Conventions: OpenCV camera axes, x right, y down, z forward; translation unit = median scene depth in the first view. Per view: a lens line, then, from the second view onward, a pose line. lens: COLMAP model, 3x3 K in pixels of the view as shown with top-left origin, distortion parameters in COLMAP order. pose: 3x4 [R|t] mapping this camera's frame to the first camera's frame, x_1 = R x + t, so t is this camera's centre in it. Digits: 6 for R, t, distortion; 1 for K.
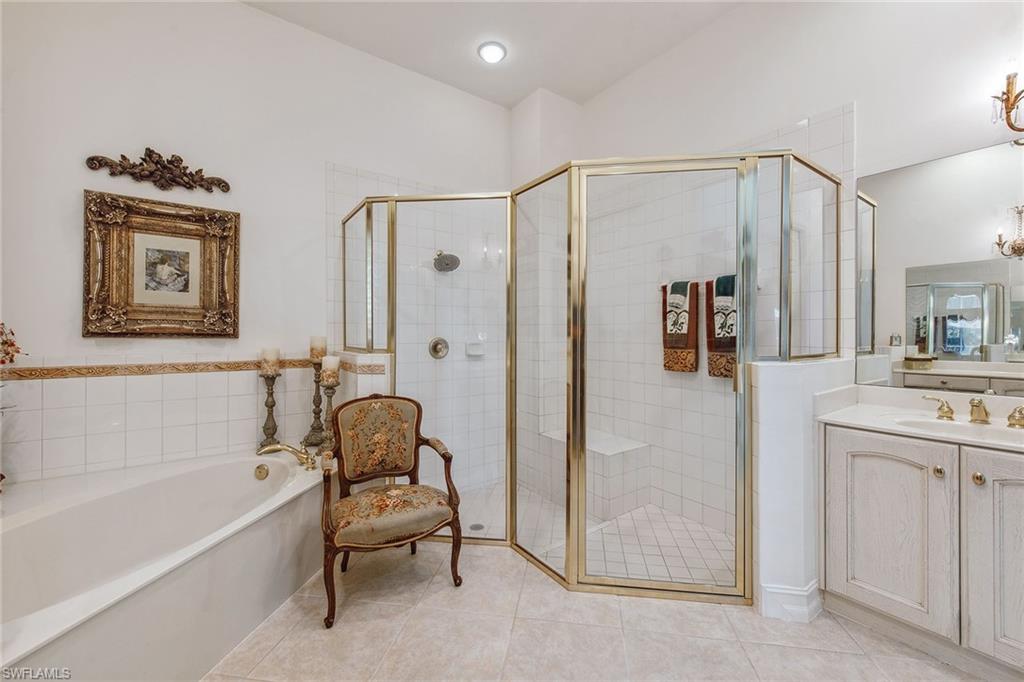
lens RADIAL K [[406.0, 0, 520.2], [0, 406.0, 340.6], [0, 0, 1]] dist [0.005767, 0.000091]
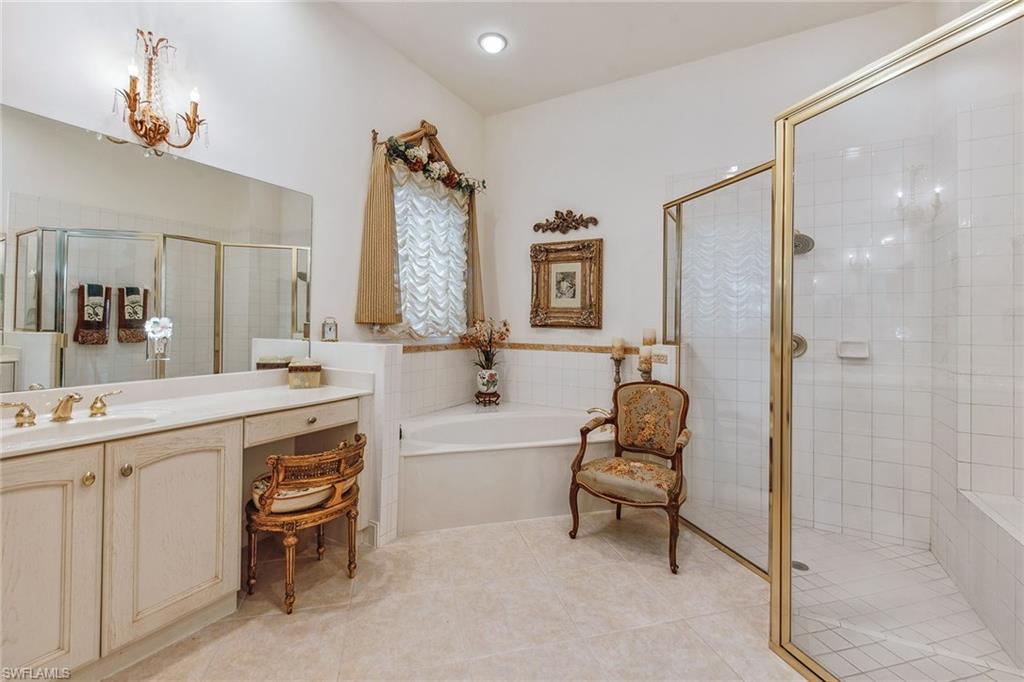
lens RADIAL K [[432.6, 0, 515.3], [0, 432.6, 330.3], [0, 0, 1]] dist [-0.000115, -0.000505]
pose [[0.415288, 0.016768, -0.909535, 0.568487], [-0.024757, 0.999668, 0.007125, -0.006329], [0.909353, 0.019558, 0.415566, 0.146058]]
